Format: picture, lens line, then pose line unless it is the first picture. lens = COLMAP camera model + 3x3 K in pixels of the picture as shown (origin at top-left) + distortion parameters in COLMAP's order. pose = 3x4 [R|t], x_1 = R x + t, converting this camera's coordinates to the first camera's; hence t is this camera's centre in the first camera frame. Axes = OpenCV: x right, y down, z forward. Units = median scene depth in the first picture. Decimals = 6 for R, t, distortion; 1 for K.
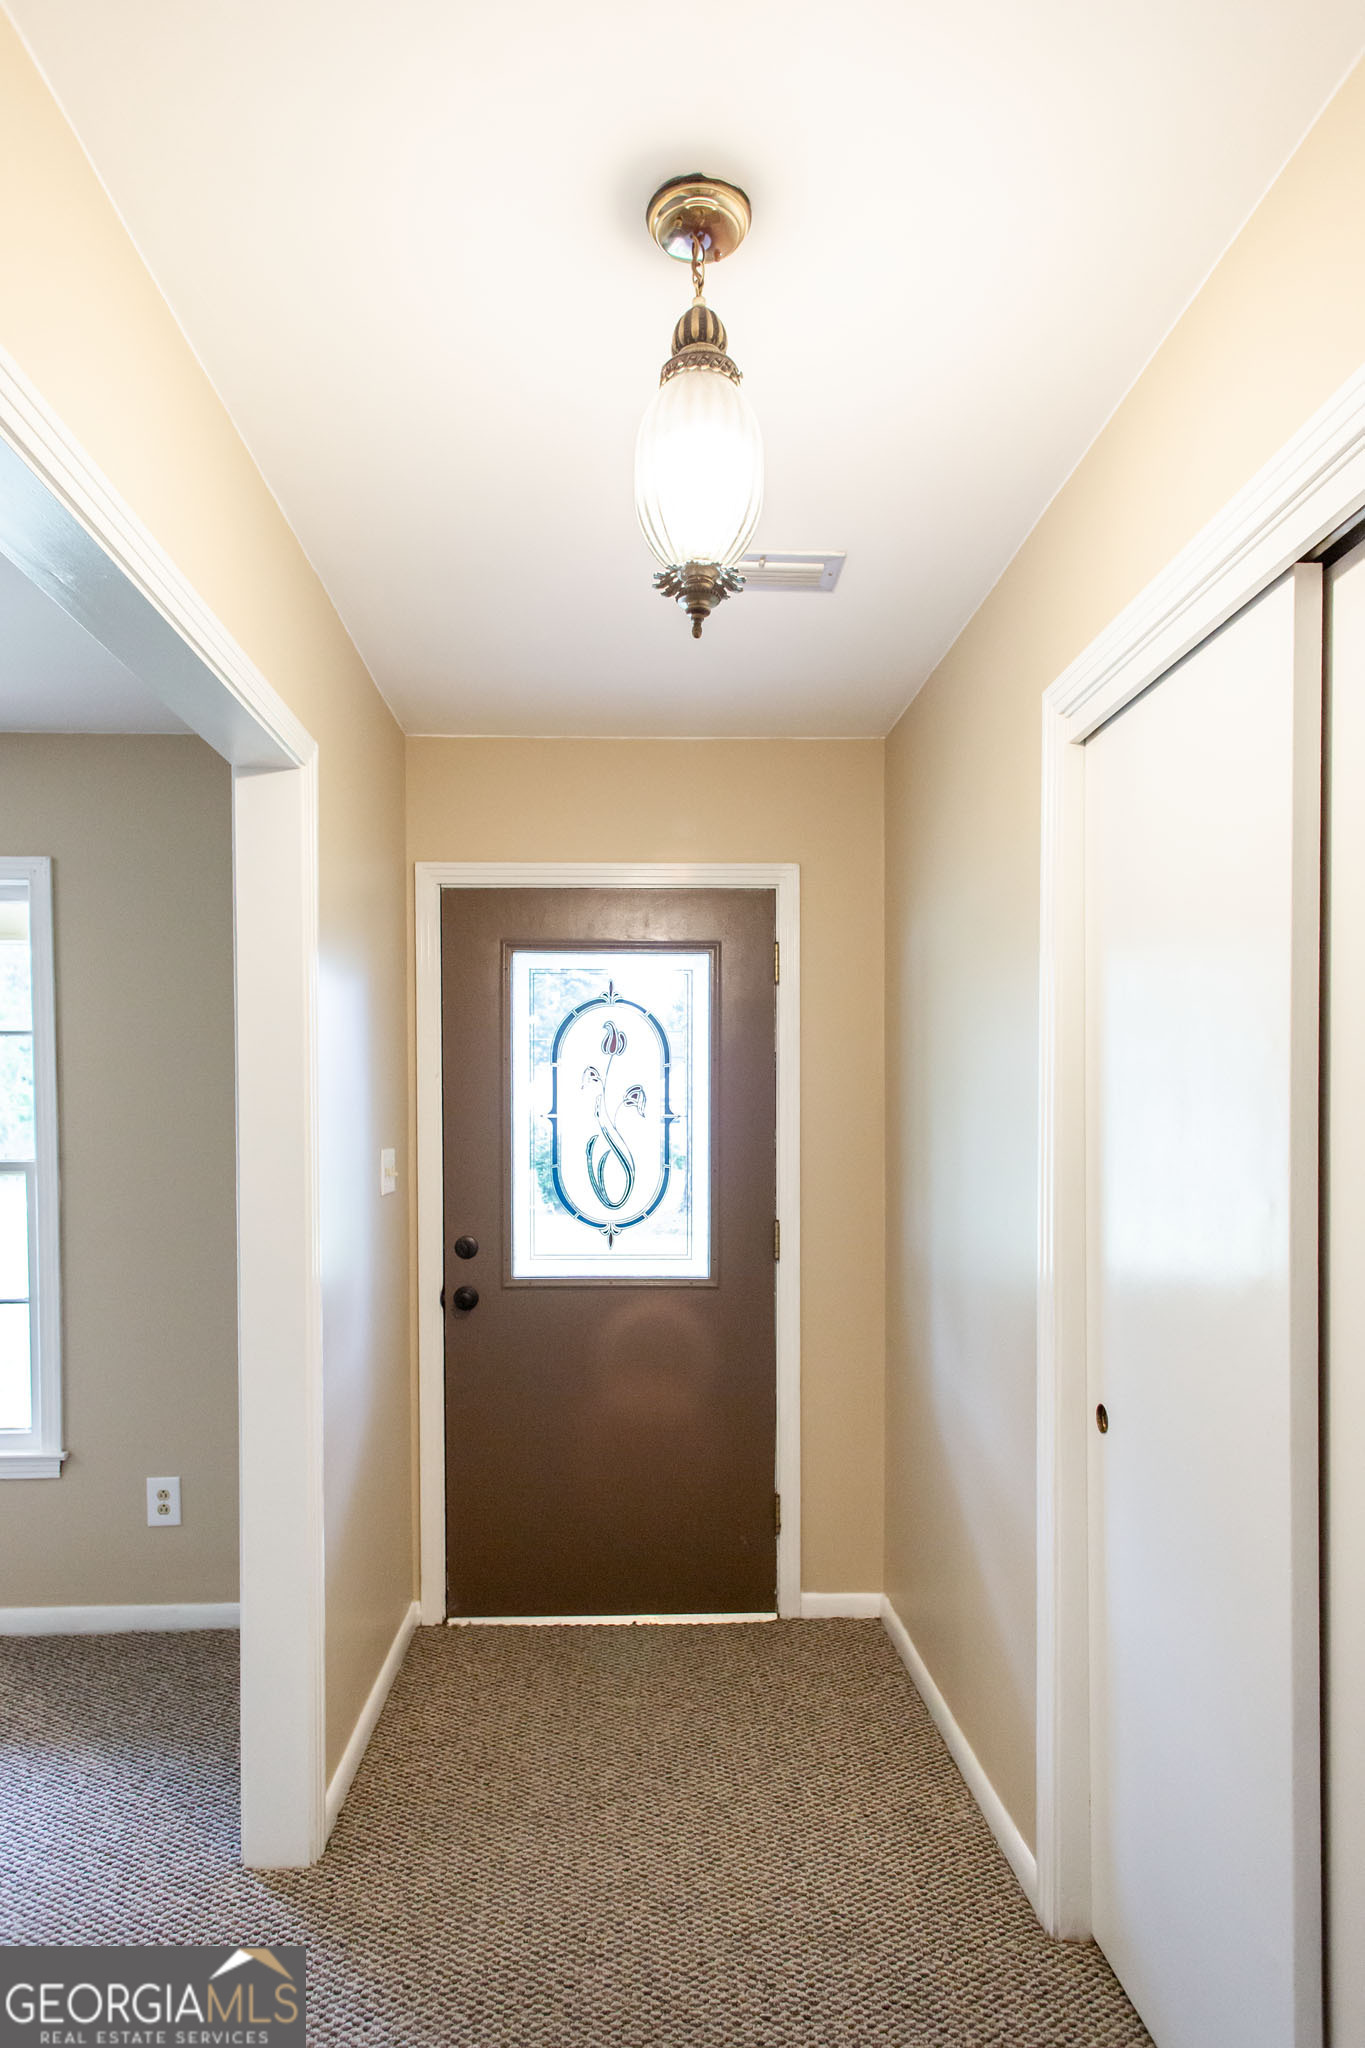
lens RADIAL K [[1163.8, 0, 602.1], [0, 1163.8, 1100.8], [0, 0, 1]] dist [0.016137, -0.000754]
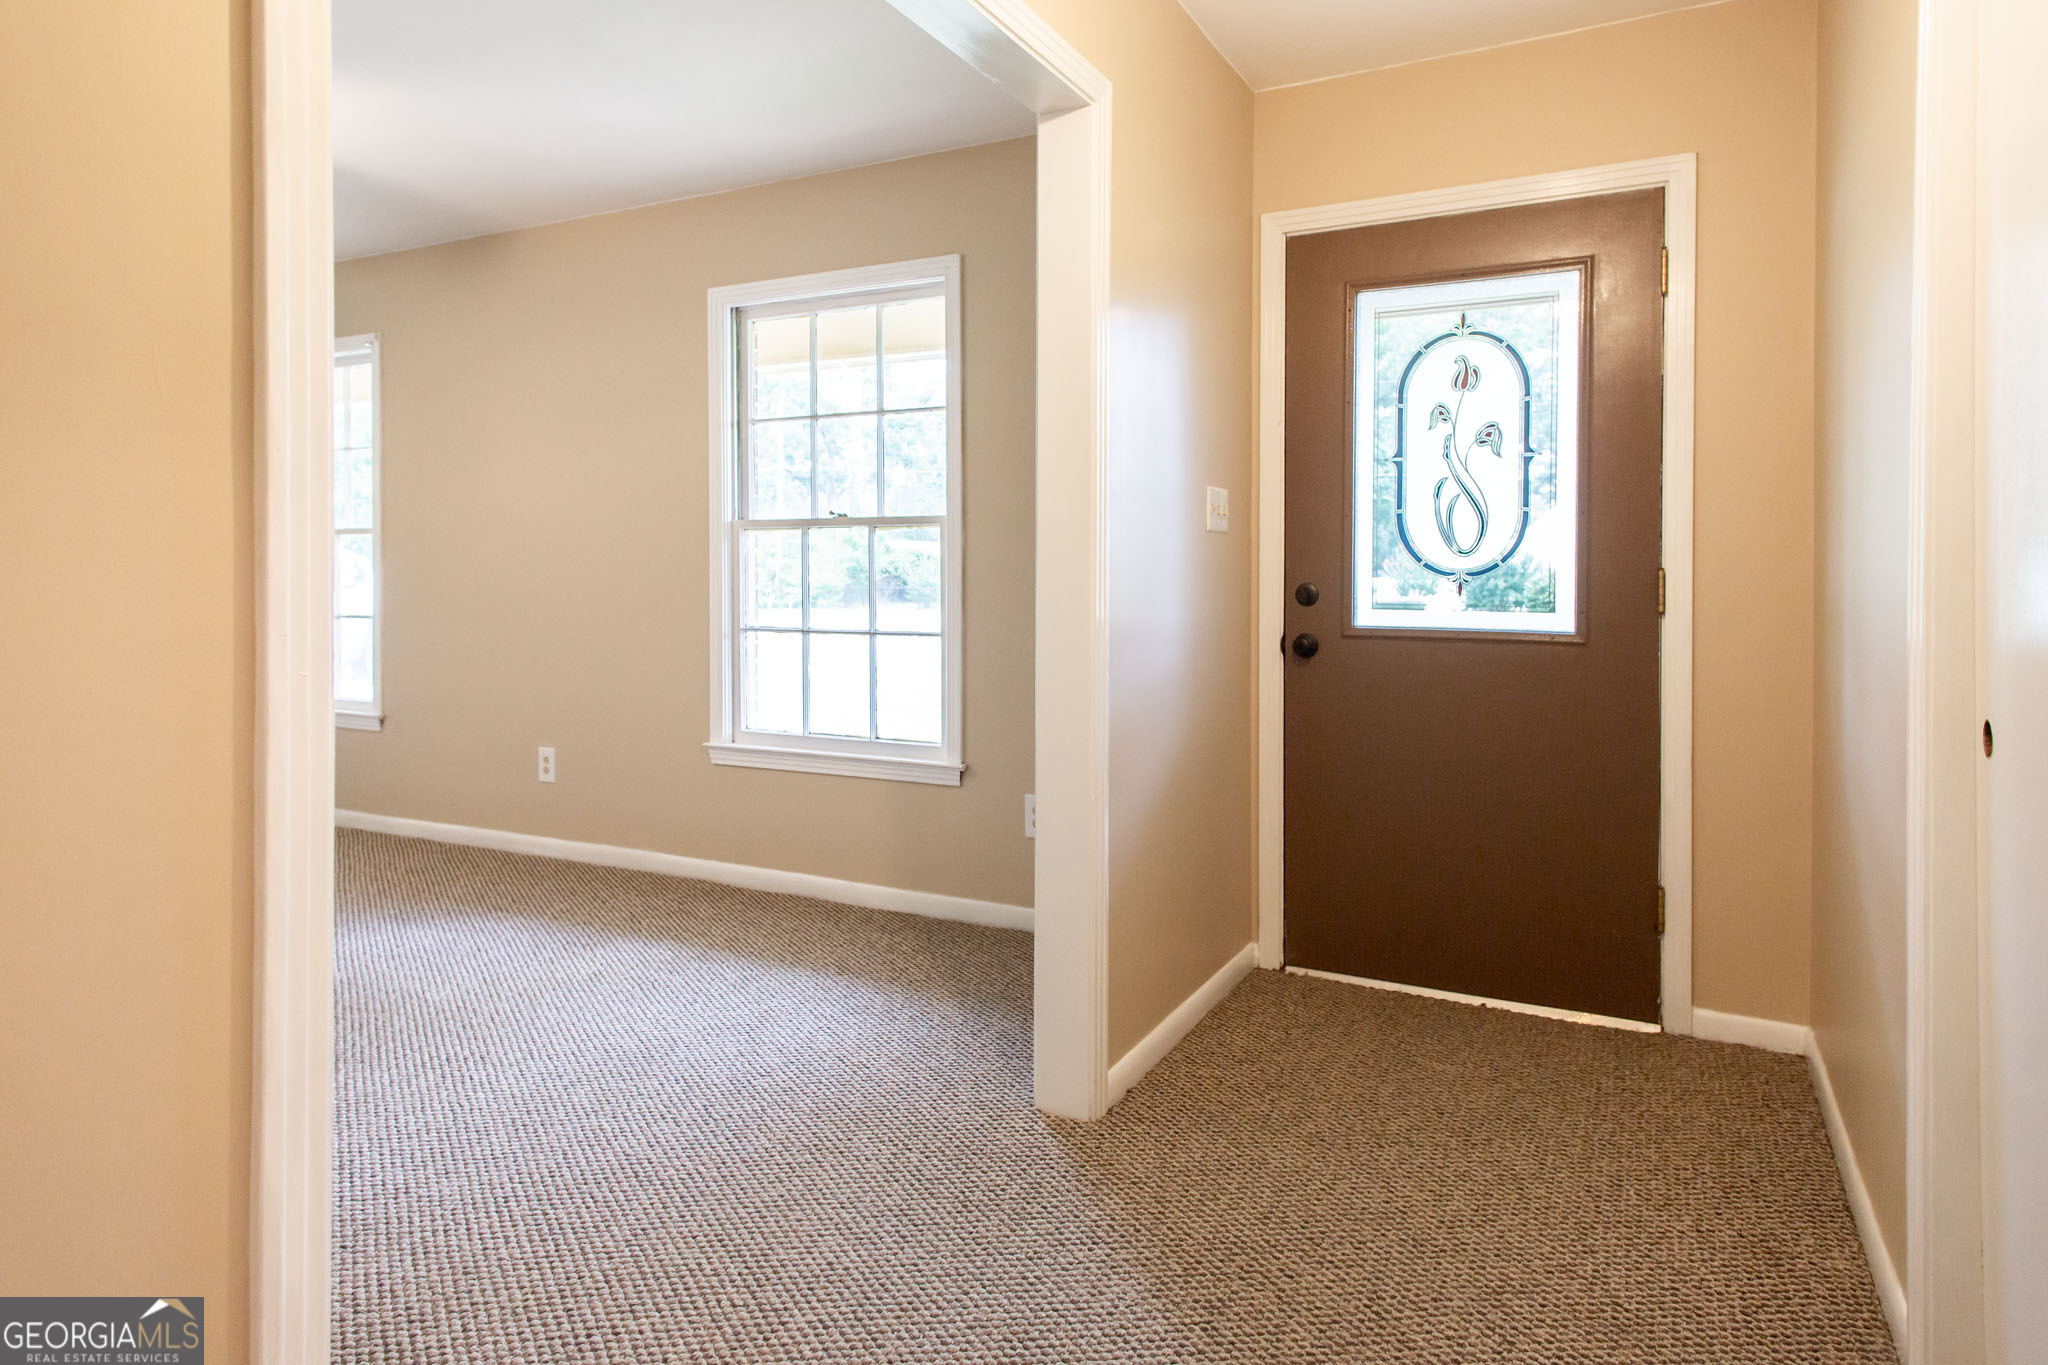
lens RADIAL K [[1163.8, 0, 1074.2], [0, 1163.8, 568.1], [0, 0, 1]] dist [0.016137, -0.000754]
pose [[0.882189, 0.001887, -0.470891, 0.176590], [-0.007838, 0.999912, -0.010678, 0.116507], [0.470830, 0.013111, 0.882127, 0.033661]]
